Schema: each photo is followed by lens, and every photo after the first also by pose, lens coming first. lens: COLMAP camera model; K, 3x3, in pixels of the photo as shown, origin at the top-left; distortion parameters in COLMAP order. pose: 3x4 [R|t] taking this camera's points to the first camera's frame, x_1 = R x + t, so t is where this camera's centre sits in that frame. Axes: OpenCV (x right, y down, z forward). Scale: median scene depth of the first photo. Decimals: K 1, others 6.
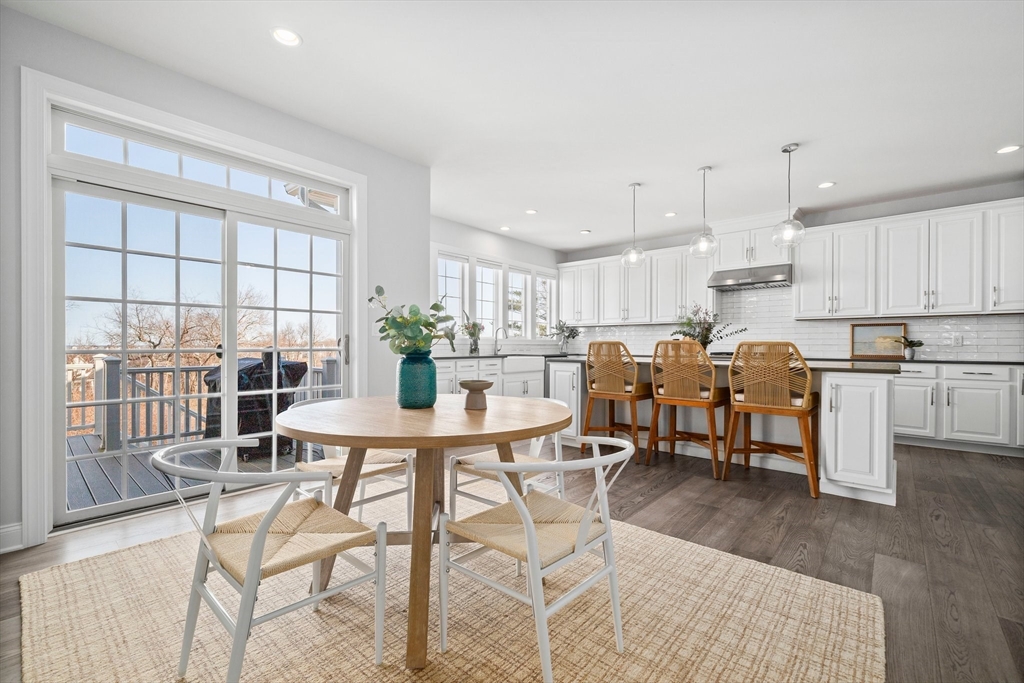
lens RADIAL K [[440.9, 0, 514.1], [0, 440.9, 345.0], [0, 0, 1]] dist [-0.001032, 0.000486]
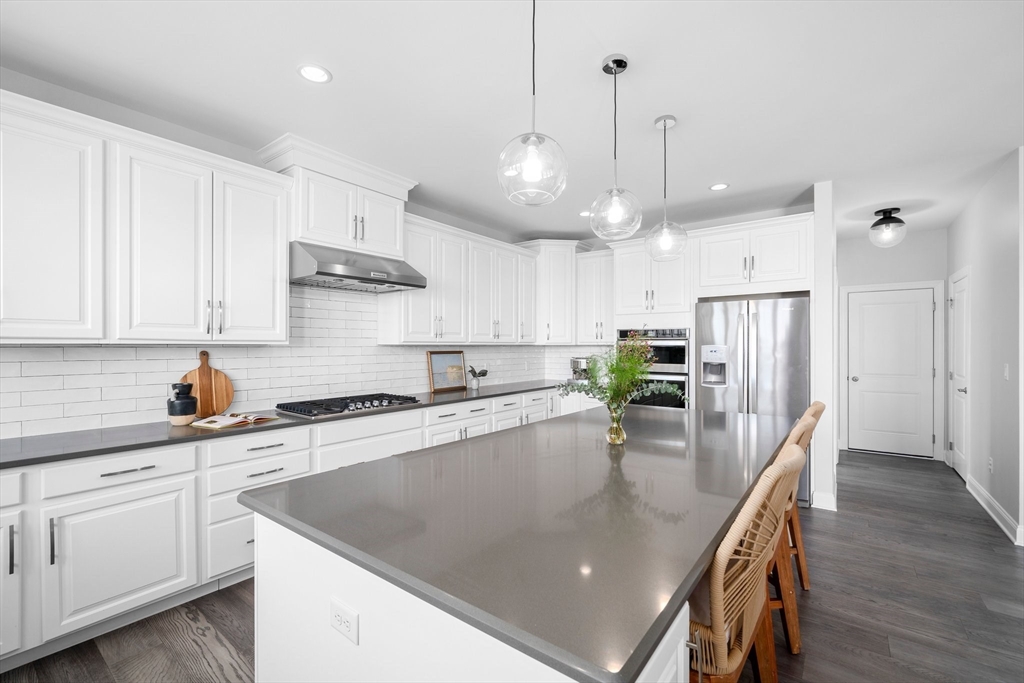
lens RADIAL K [[440.9, 0, 512.8], [0, 440.9, 343.8], [0, 0, 1]] dist [-0.001032, 0.000486]
pose [[-0.071312, -0.001907, 0.997452, -0.053378], [0.000600, 0.999998, 0.001954, -0.062387], [-0.997454, 0.000738, -0.071310, 0.901549]]
